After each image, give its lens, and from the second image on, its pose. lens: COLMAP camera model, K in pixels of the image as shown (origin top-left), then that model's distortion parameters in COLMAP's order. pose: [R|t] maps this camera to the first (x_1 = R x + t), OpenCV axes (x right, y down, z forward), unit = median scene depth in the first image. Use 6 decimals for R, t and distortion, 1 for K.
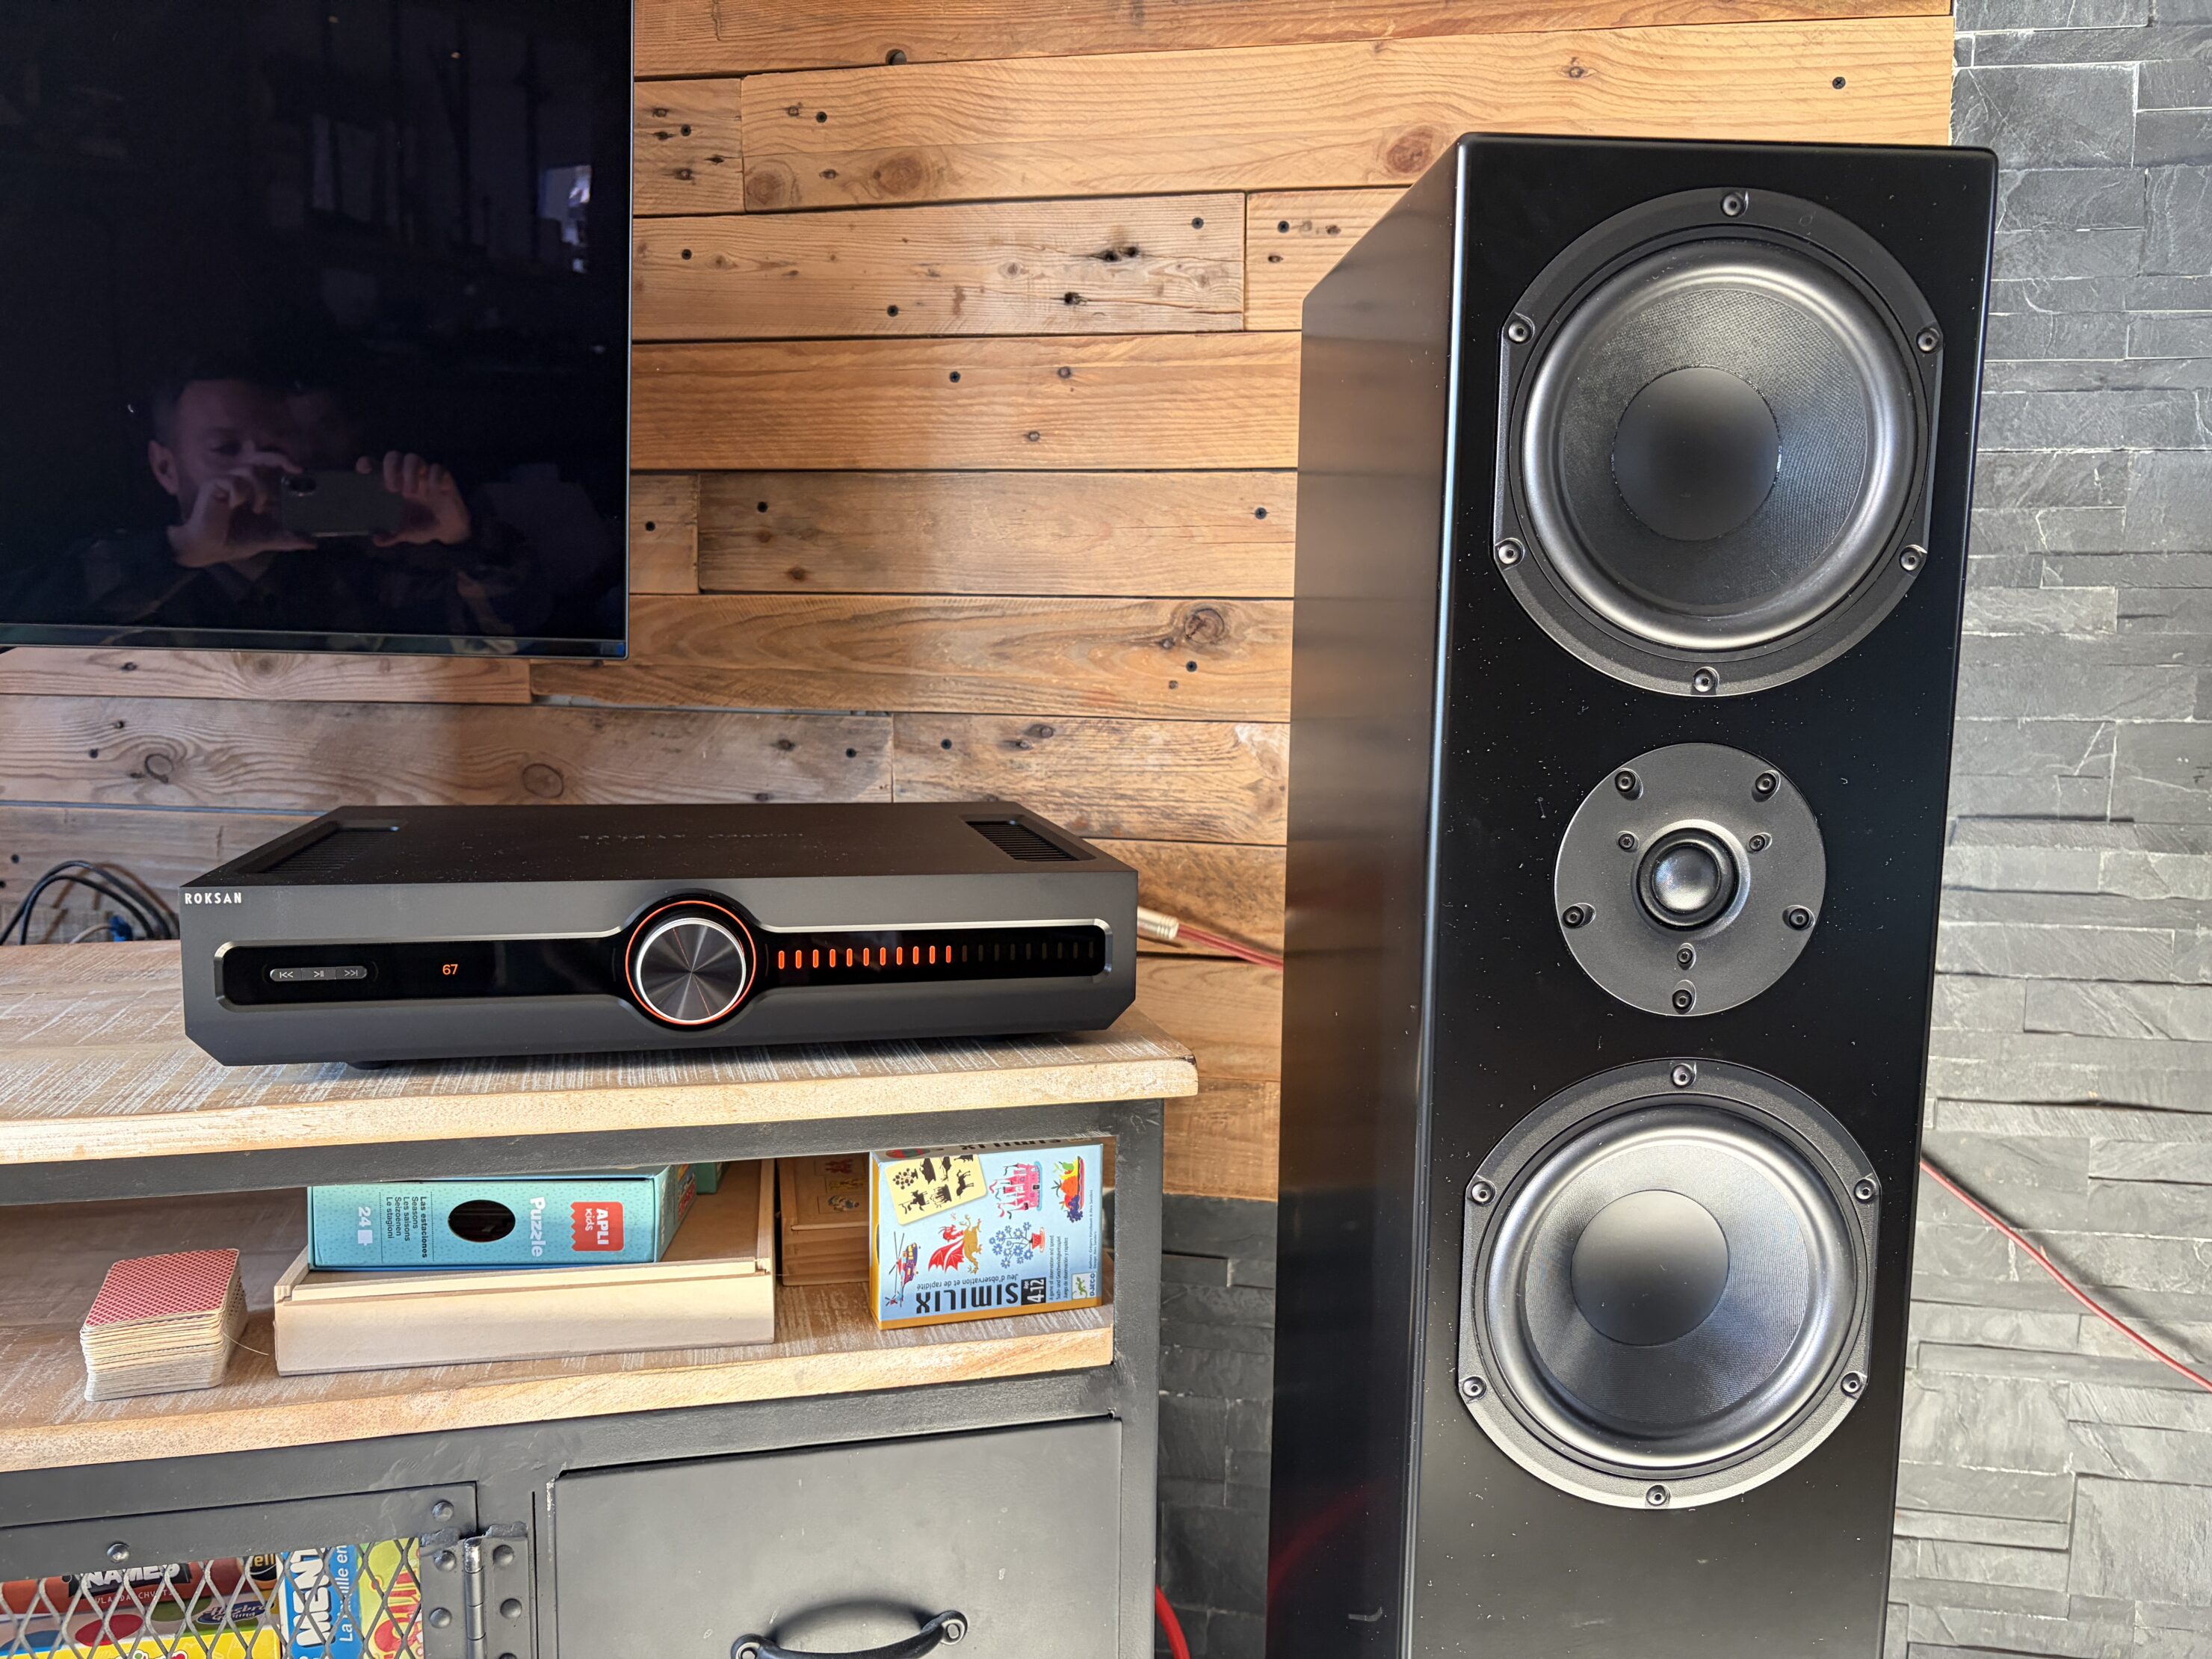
lens RADIAL K [[1687.5, 0, 1111.1], [0, 1687.5, 830.7], [0, 0, 1]] dist [0.032711, -0.036634]
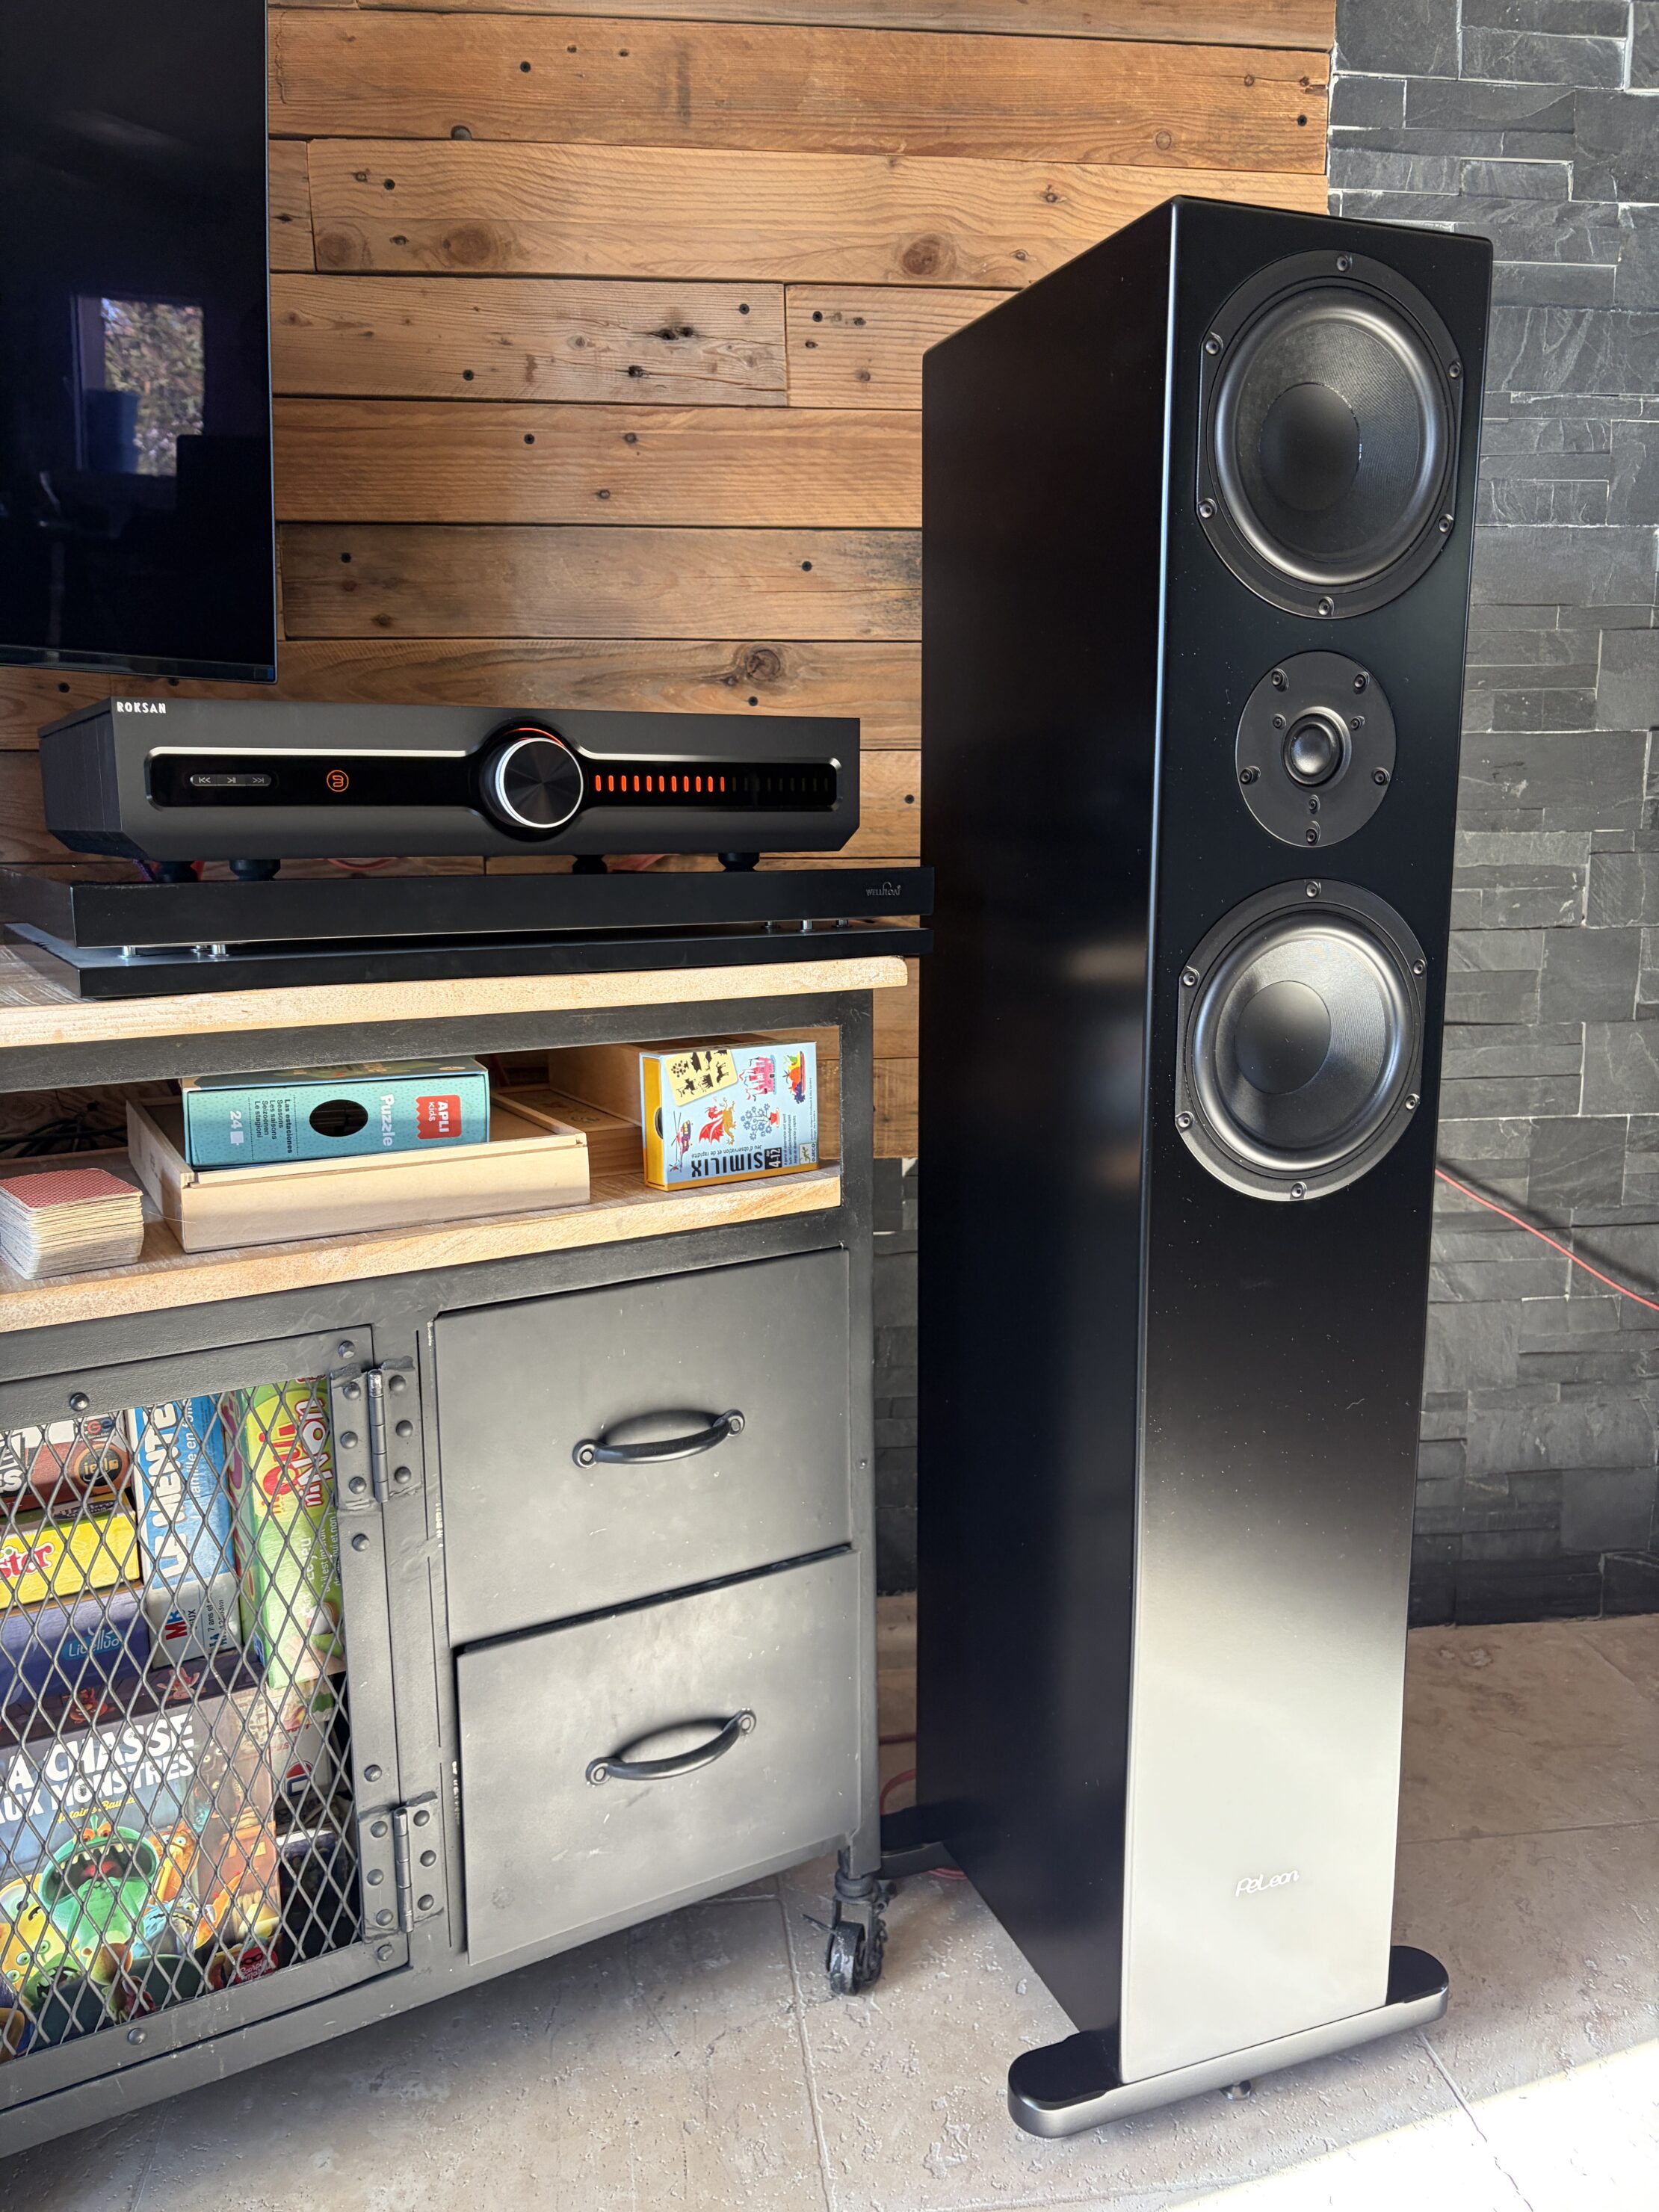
lens RADIAL K [[1687.5, 0, 828.0], [0, 1687.5, 1112.2], [0, 0, 1]] dist [0.032711, -0.036634]
pose [[0.956521, -0.070085, 0.283117, -0.252355], [0.053921, 0.996460, 0.064500, 0.112487], [-0.286635, -0.046430, 0.956914, -0.142836]]
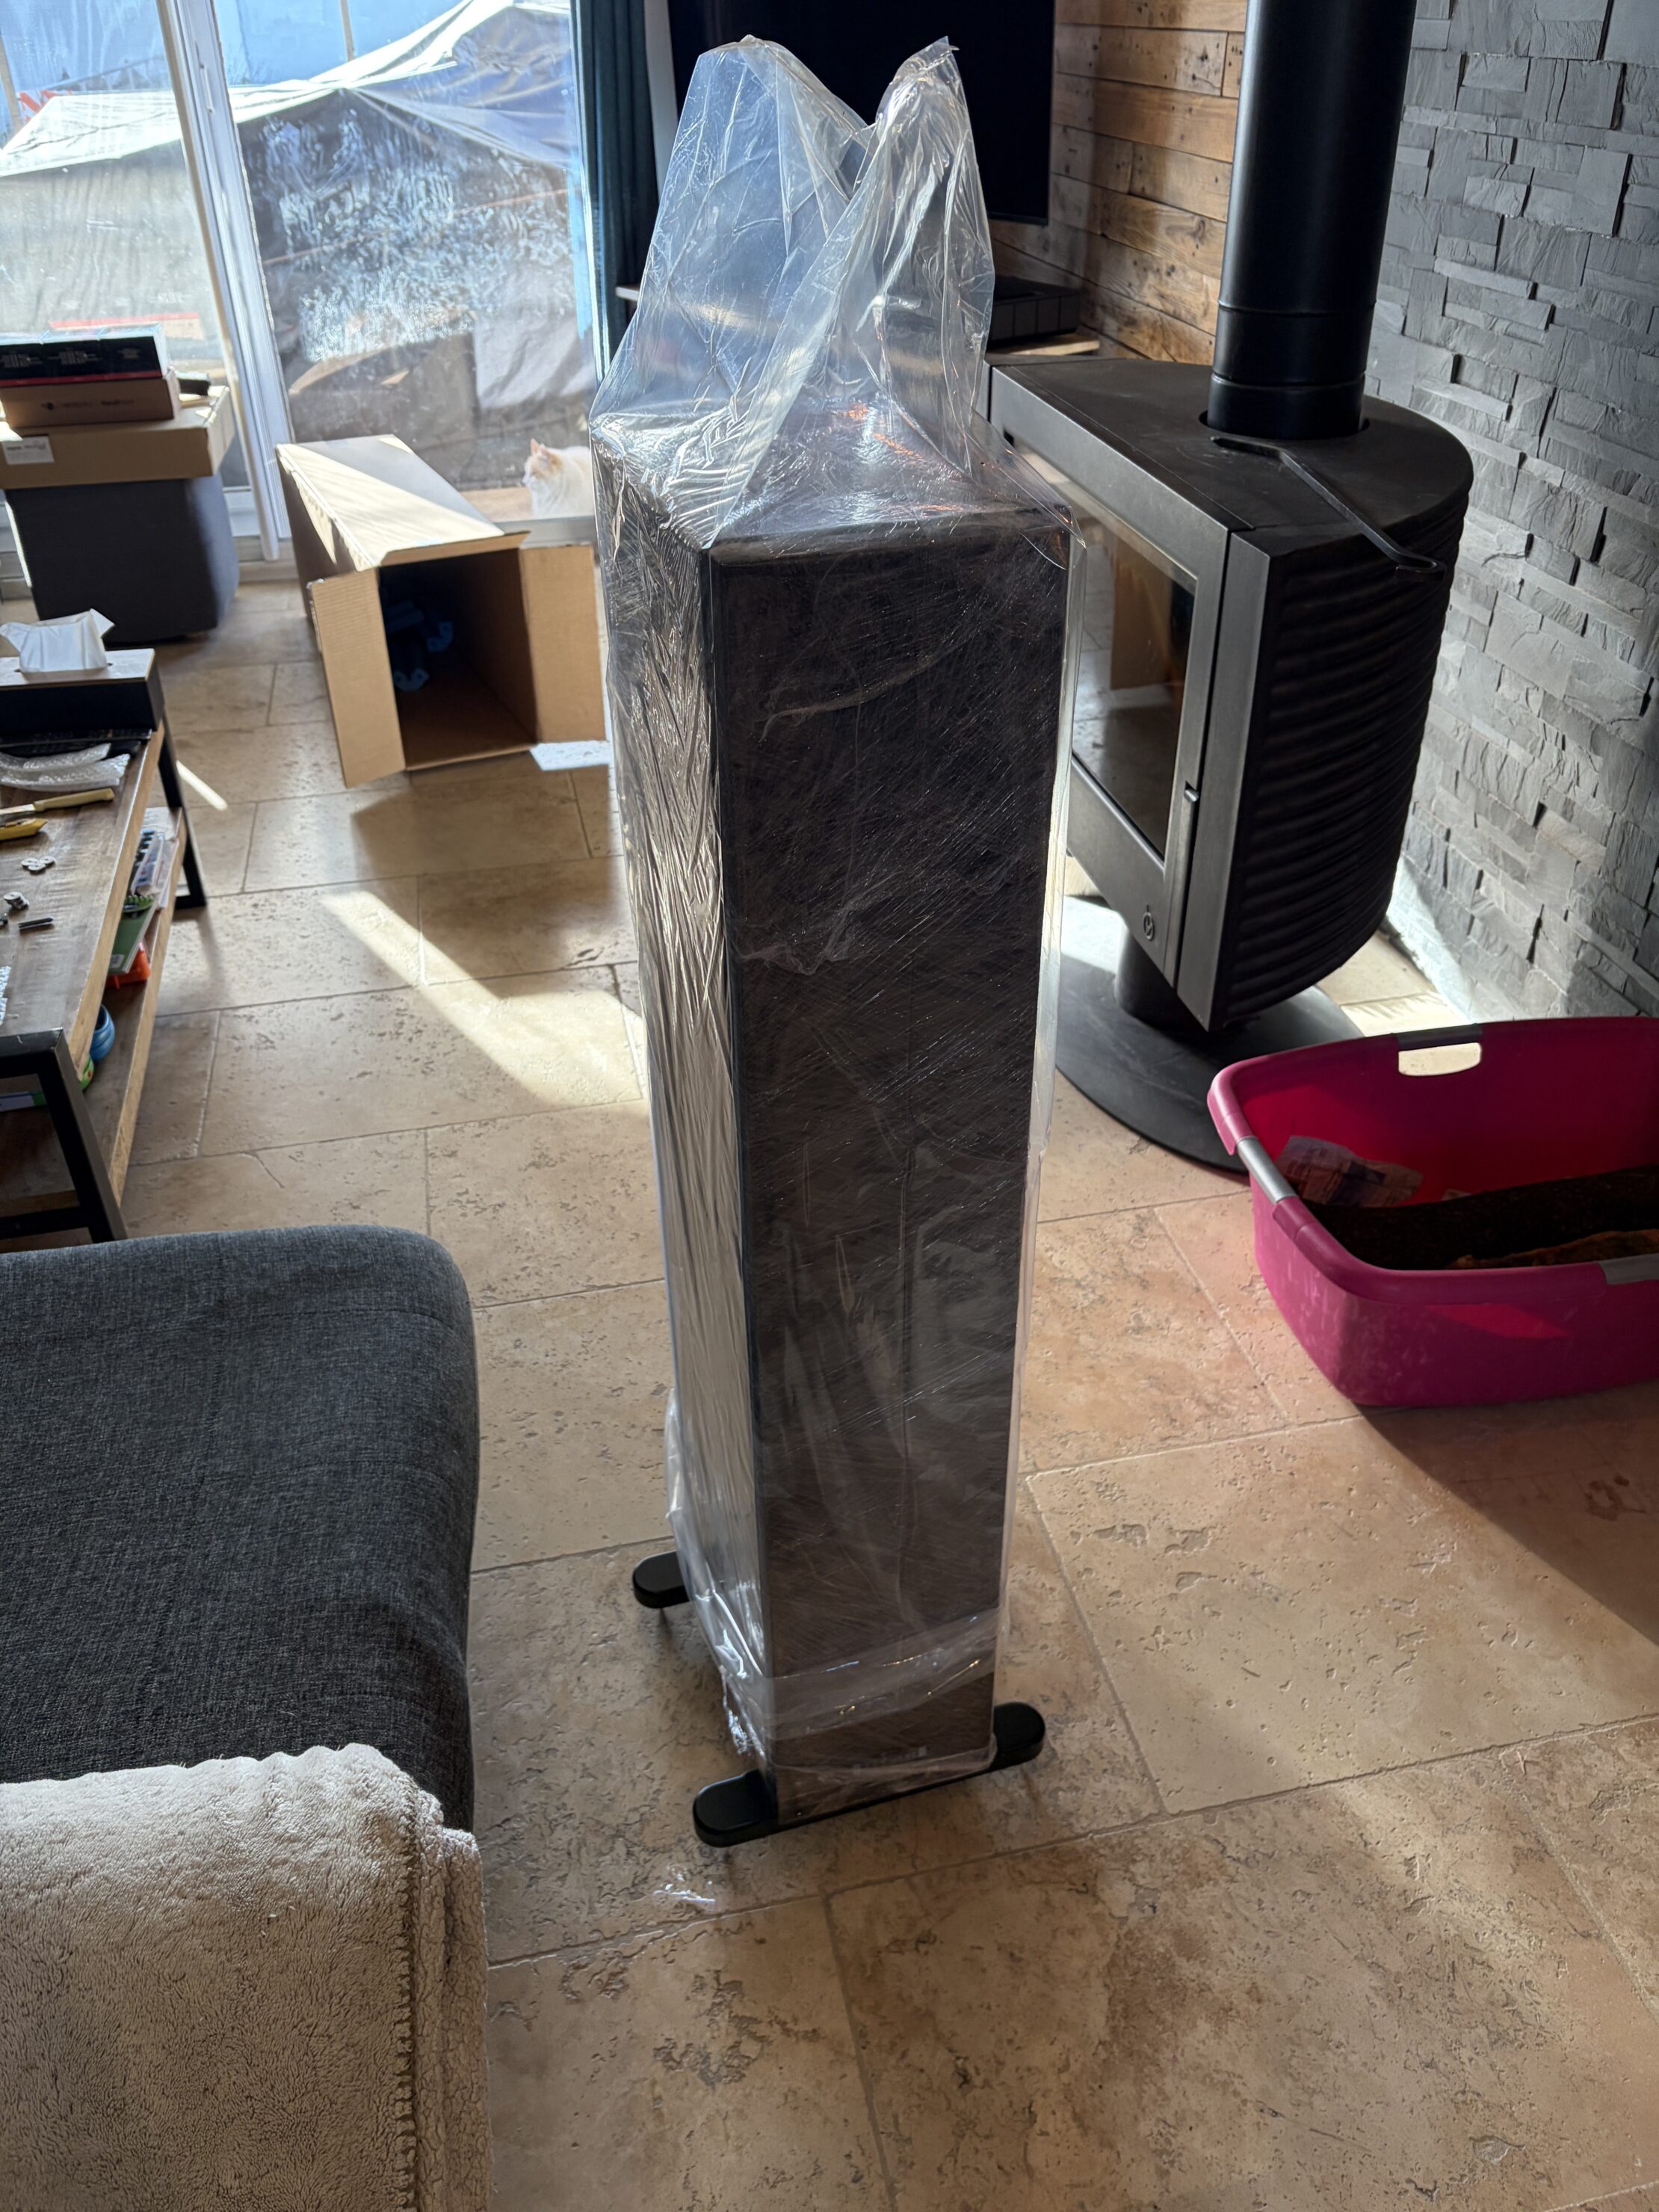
lens RADIAL K [[1687.5, 0, 827.2], [0, 1687.5, 1101.1], [0, 0, 1]] dist [0.032711, -0.036634]
pose [[0.376297, 0.499516, -0.780311, 2.439005], [-0.096392, 0.858751, 0.503245, -0.224608], [0.921471, -0.114154, 0.371294, -0.581812]]
